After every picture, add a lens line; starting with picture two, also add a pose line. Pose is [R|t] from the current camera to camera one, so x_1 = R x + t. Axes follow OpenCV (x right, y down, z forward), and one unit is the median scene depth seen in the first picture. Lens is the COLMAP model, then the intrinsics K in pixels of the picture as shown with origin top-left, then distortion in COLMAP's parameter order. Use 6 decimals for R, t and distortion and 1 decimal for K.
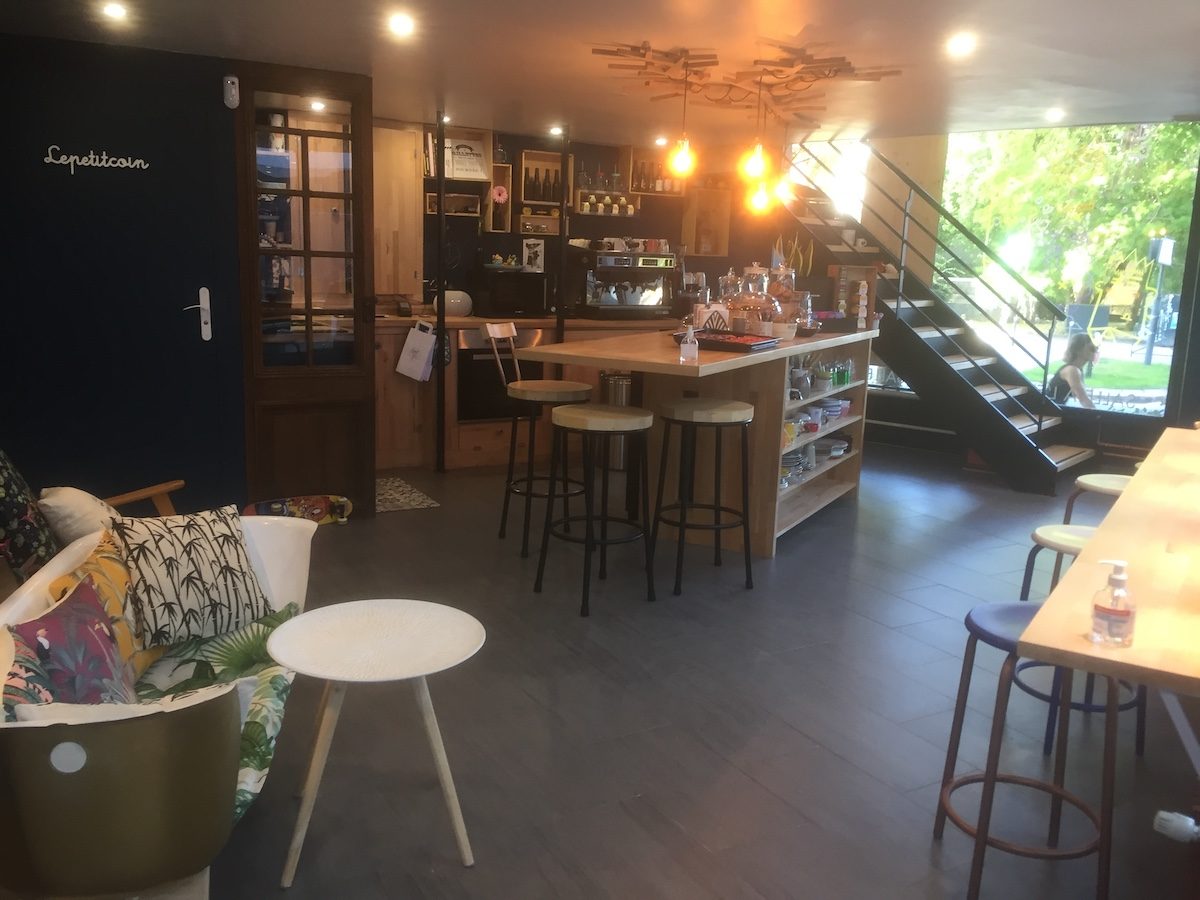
lens RADIAL K [[1018.1, 0, 600.3], [0, 1018.1, 449.5], [0, 0, 1]] dist [0.006032, -0.003557]
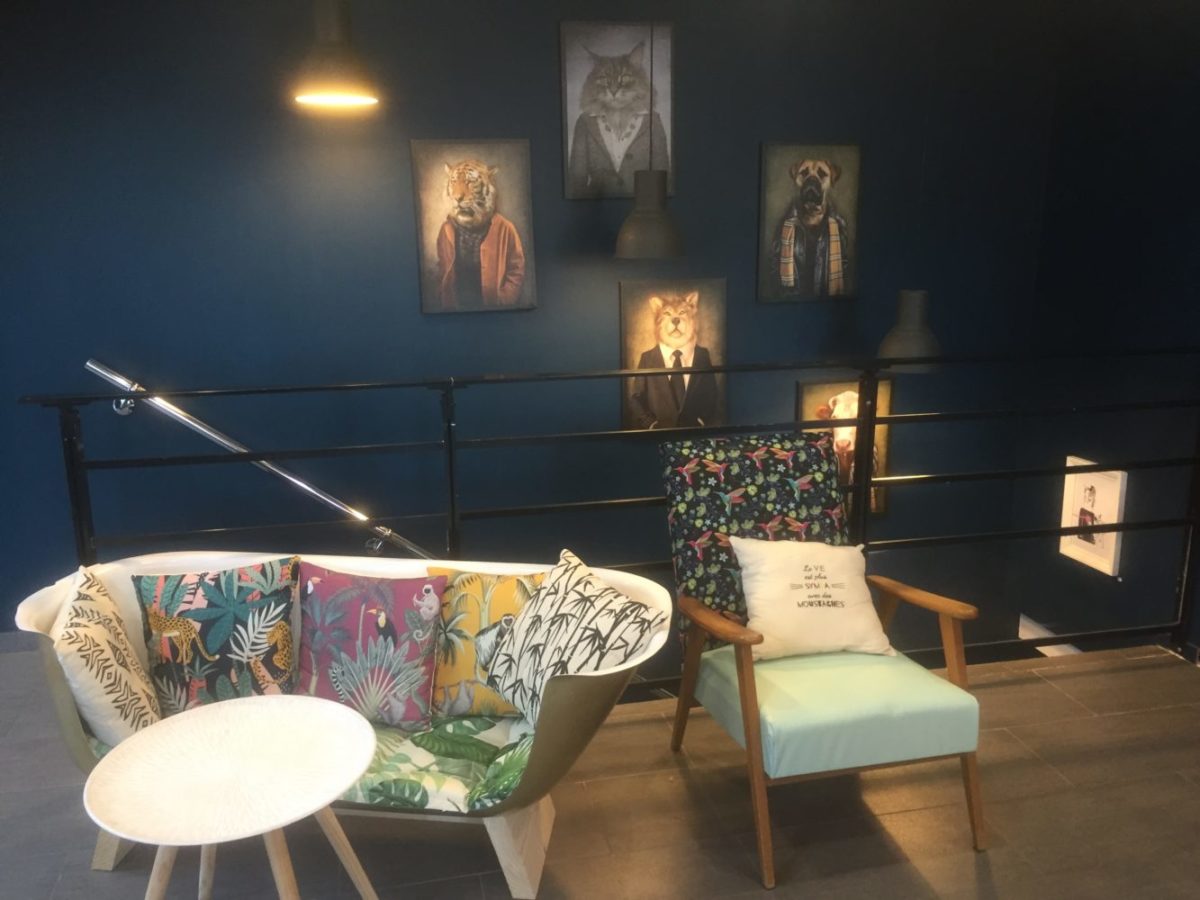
lens RADIAL K [[1018.1, 0, 601.7], [0, 1018.1, 449.3], [0, 0, 1]] dist [0.006032, -0.003557]
pose [[-0.262701, 0.202639, -0.943359, 0.336655], [-0.197475, 0.945711, 0.258136, -0.253381], [0.944453, 0.254102, -0.208423, 1.177906]]
